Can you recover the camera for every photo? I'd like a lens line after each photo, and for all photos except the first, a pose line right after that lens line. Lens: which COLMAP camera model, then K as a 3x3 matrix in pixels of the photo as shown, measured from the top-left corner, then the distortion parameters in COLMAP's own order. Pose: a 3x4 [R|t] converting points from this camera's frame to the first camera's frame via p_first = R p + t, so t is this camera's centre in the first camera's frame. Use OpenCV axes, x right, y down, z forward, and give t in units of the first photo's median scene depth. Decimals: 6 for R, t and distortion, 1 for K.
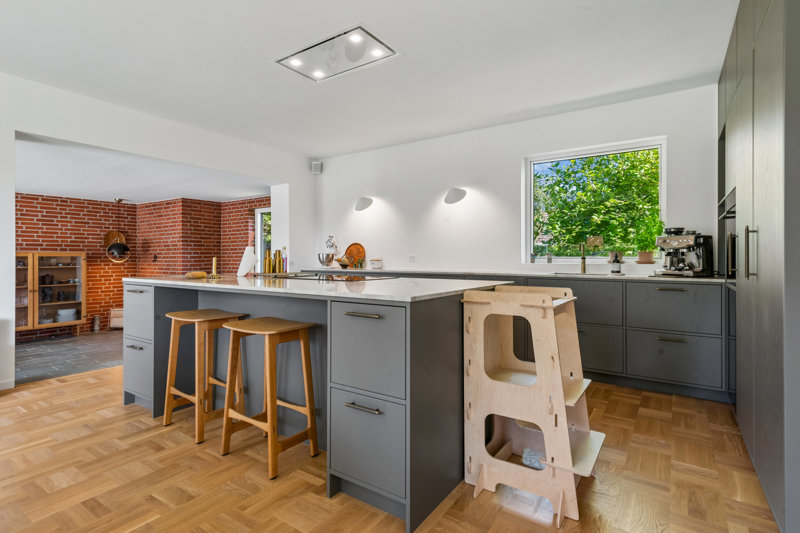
lens RADIAL K [[413.5, 0, 400.0], [0, 413.5, 255.2], [0, 0, 1]] dist [0.001023, 0.000148]
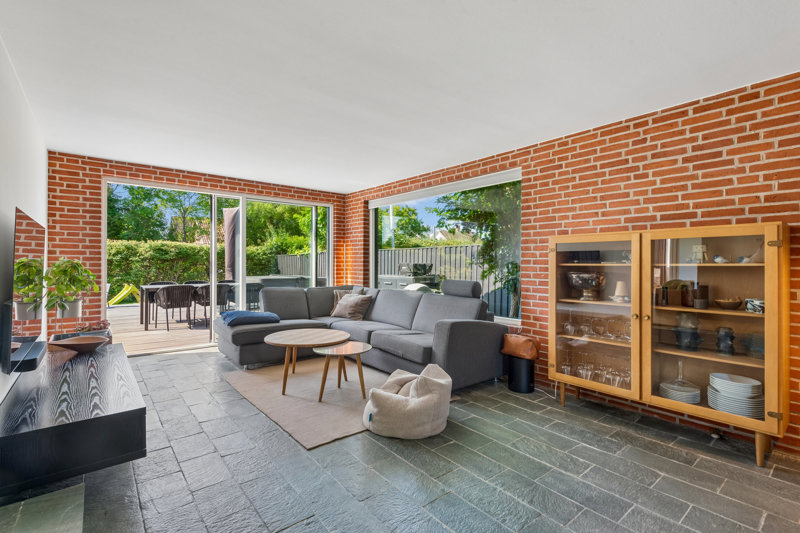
lens RADIAL K [[375.6, 0, 403.2], [0, 375.6, 263.2], [0, 0, 1]] dist [0.000016, -0.000613]
pose [[-0.289260, -0.000431, -0.957250, -0.390696], [-0.000568, 1.000000, -0.000279, 0.026209], [0.957250, 0.000463, -0.289261, 0.808696]]
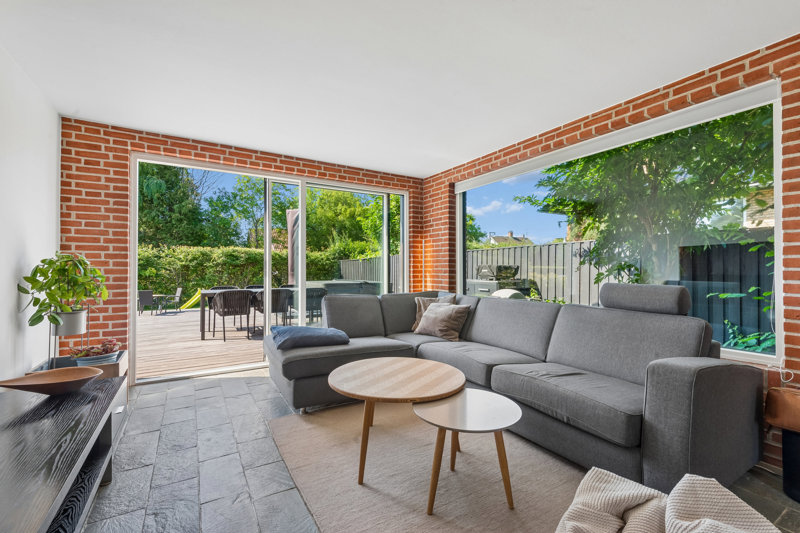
lens RADIAL K [[350.0, 0, 400.0], [0, 350.0, 266.5], [0, 0, 1]] dist [0.000050, 0.000078]
pose [[-0.428864, -0.007539, -0.903338, -0.584225], [0.003591, 0.999943, -0.010050, 0.038277], [0.903362, -0.007554, -0.428812, 0.661665]]
